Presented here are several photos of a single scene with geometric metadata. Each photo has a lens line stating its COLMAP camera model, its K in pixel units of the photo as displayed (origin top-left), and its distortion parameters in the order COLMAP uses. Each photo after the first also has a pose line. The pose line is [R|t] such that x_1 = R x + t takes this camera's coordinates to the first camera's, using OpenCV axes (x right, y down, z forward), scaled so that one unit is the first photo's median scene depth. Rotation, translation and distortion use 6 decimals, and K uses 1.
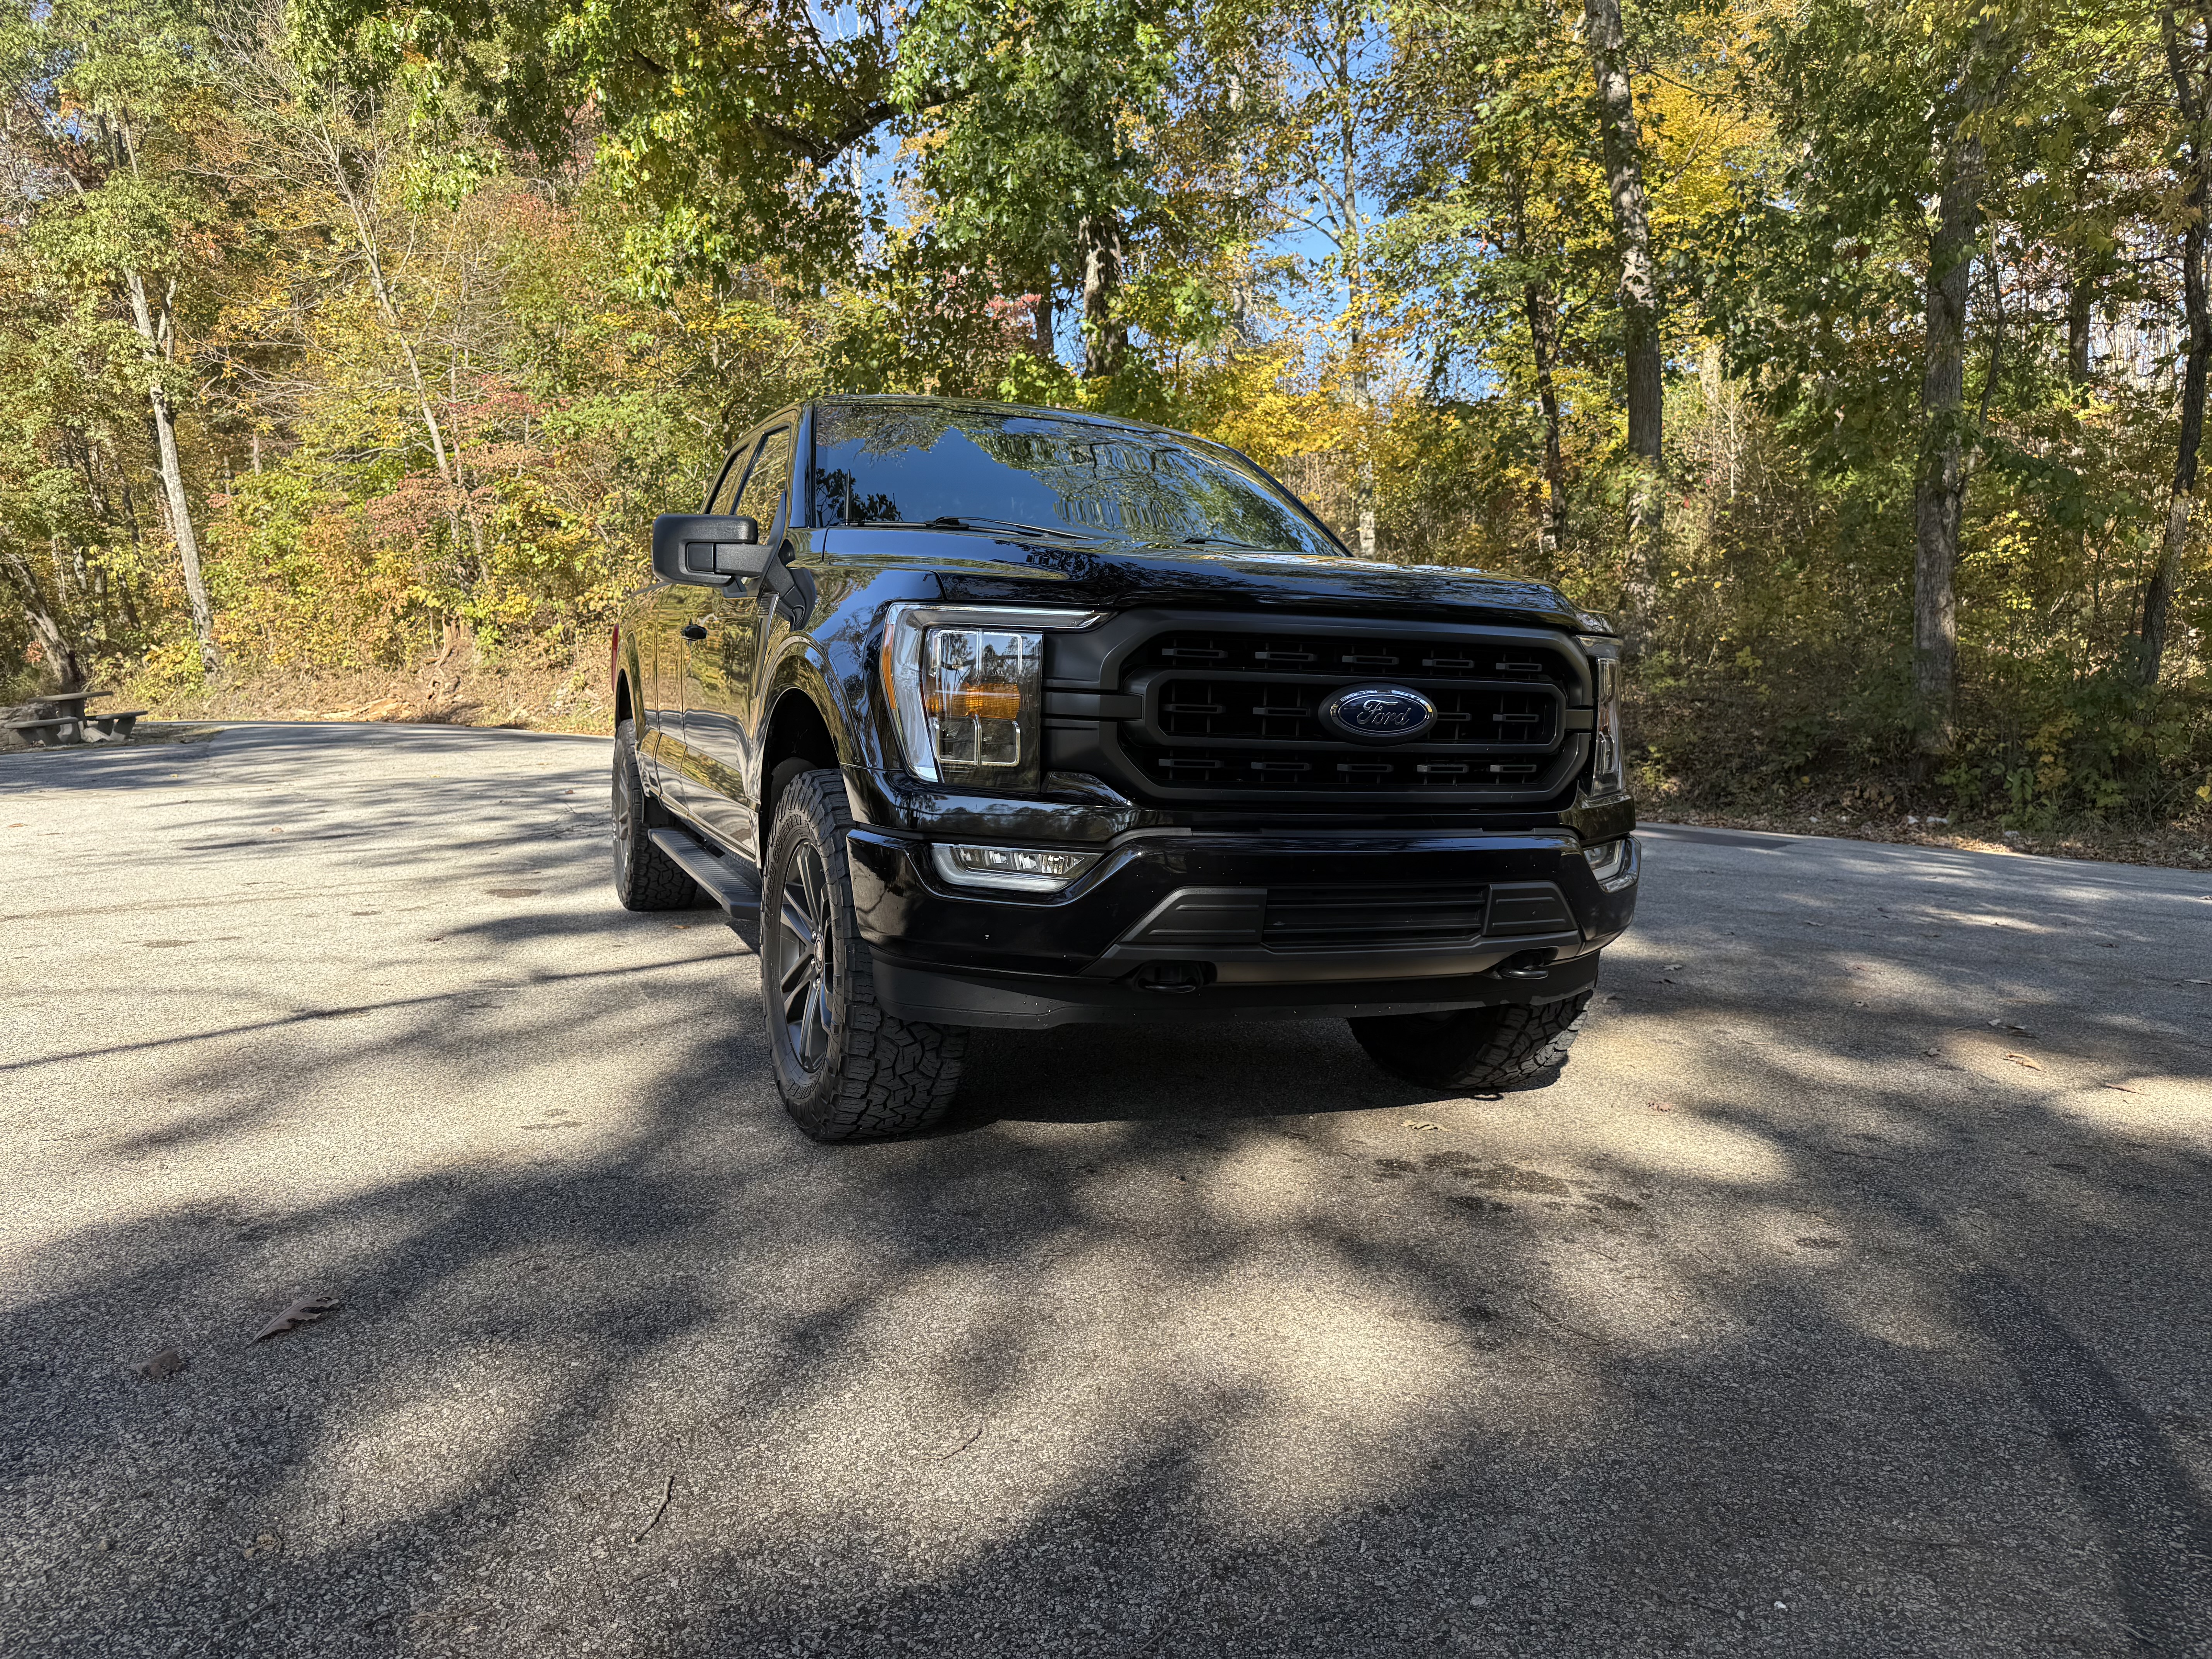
lens RADIAL K [[1556.7, 0, 1115.3], [0, 1556.7, 834.9], [0, 0, 1]] dist [0.038632, -0.053309]
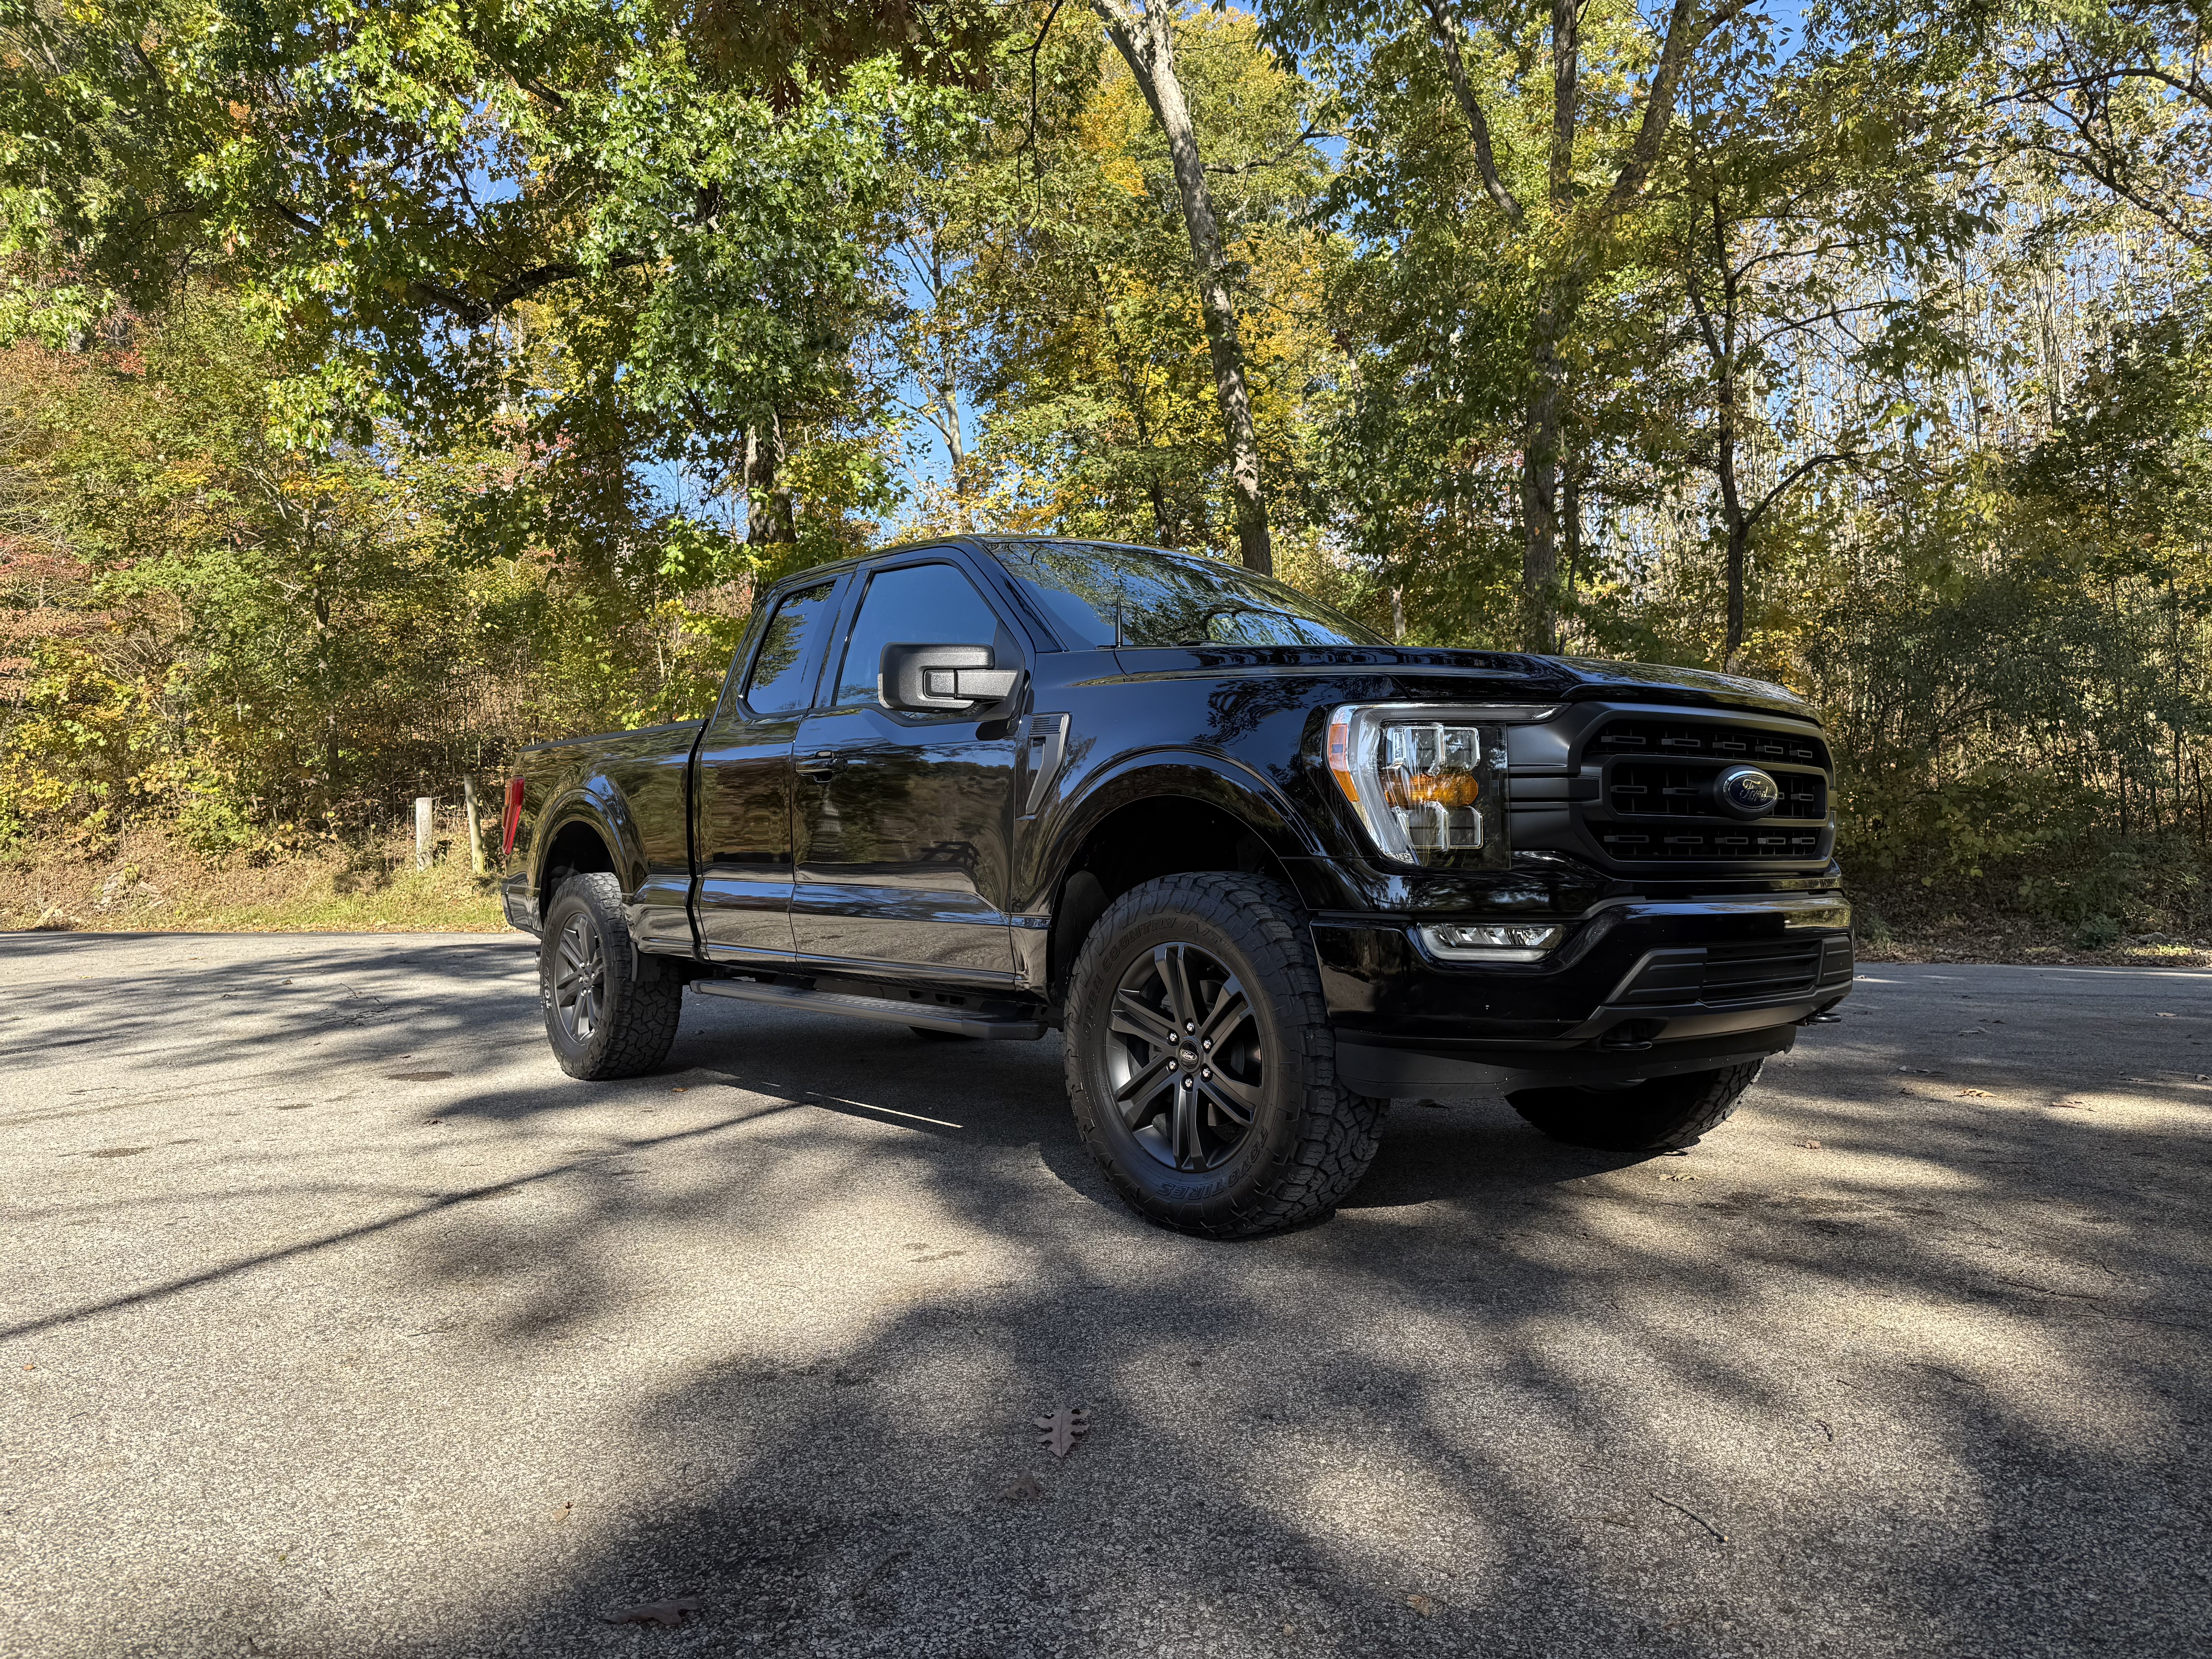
lens RADIAL K [[1556.7, 0, 1104.8], [0, 1556.7, 838.7], [0, 0, 1]] dist [0.038632, -0.053309]
pose [[0.956438, -0.035194, 0.289806, -0.130180], [0.066231, 0.992981, -0.097992, 0.007733], [-0.284323, 0.112917, 0.952056, 0.008438]]
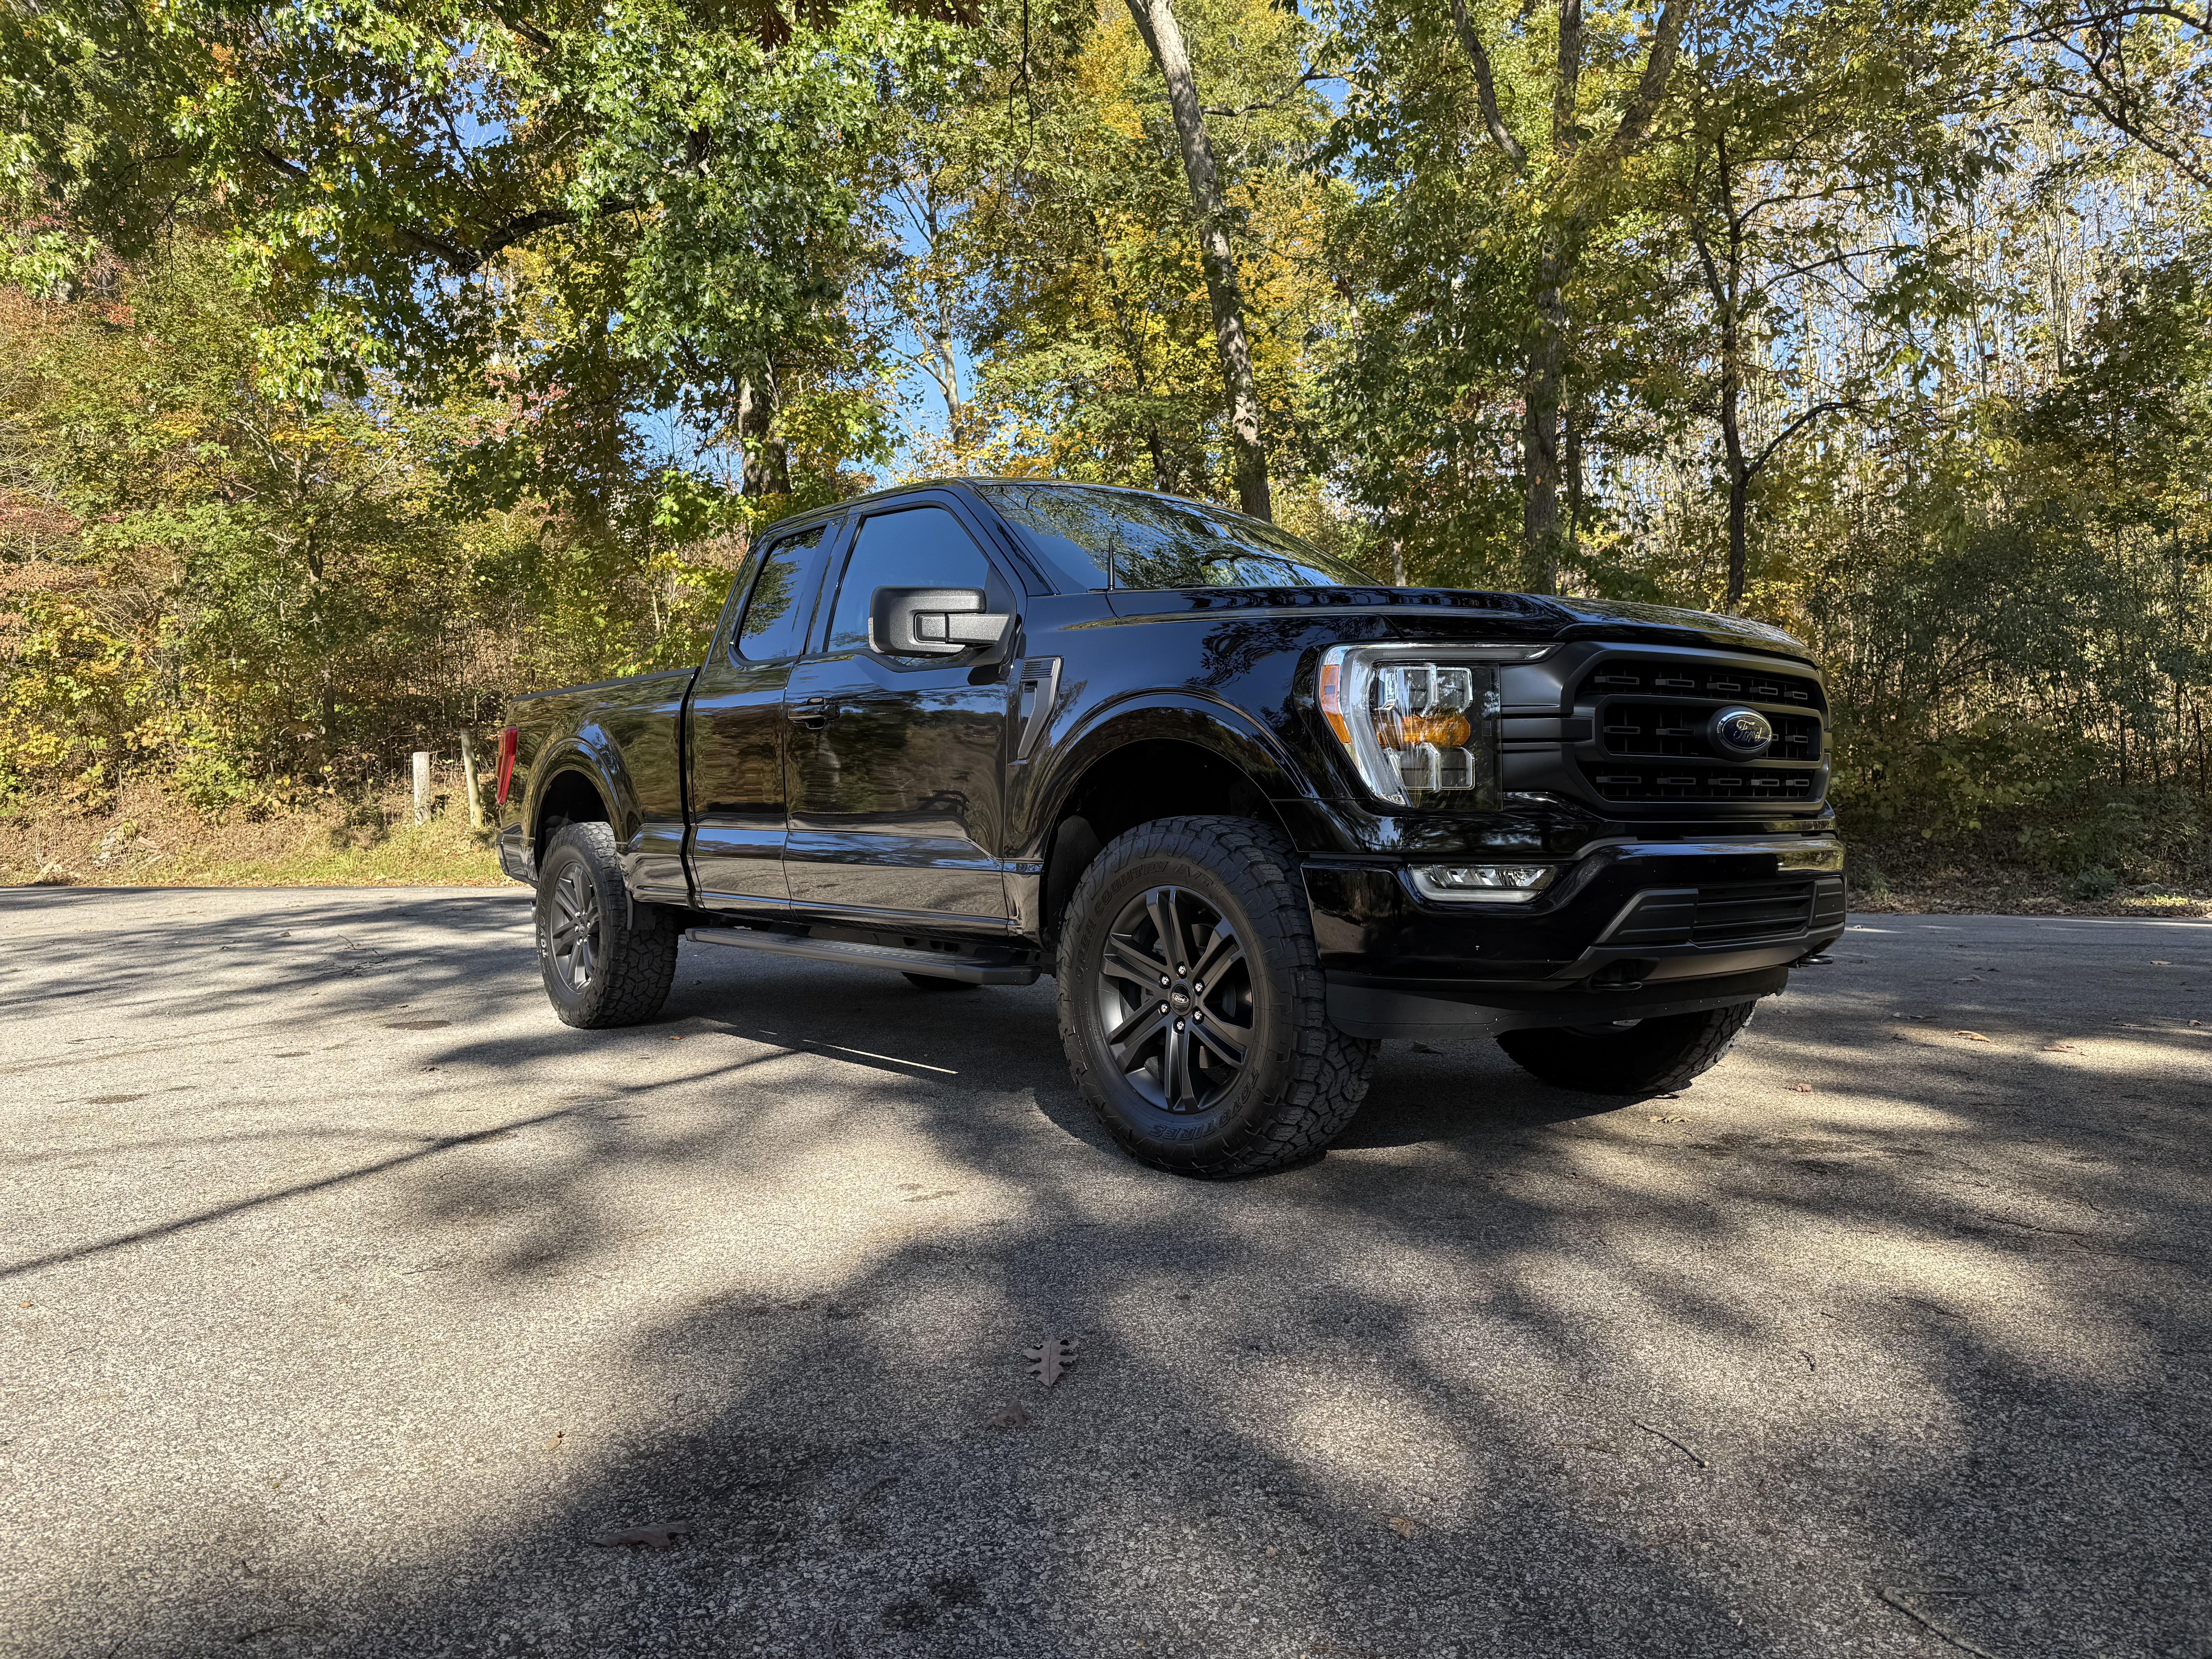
lens RADIAL K [[1556.7, 0, 1104.6], [0, 1556.7, 845.5], [0, 0, 1]] dist [0.038632, -0.053309]
pose [[0.956402, -0.046404, 0.288342, -0.128815], [0.068021, 0.995538, -0.065402, 0.009775], [-0.284021, 0.082164, 0.955291, 0.008791]]
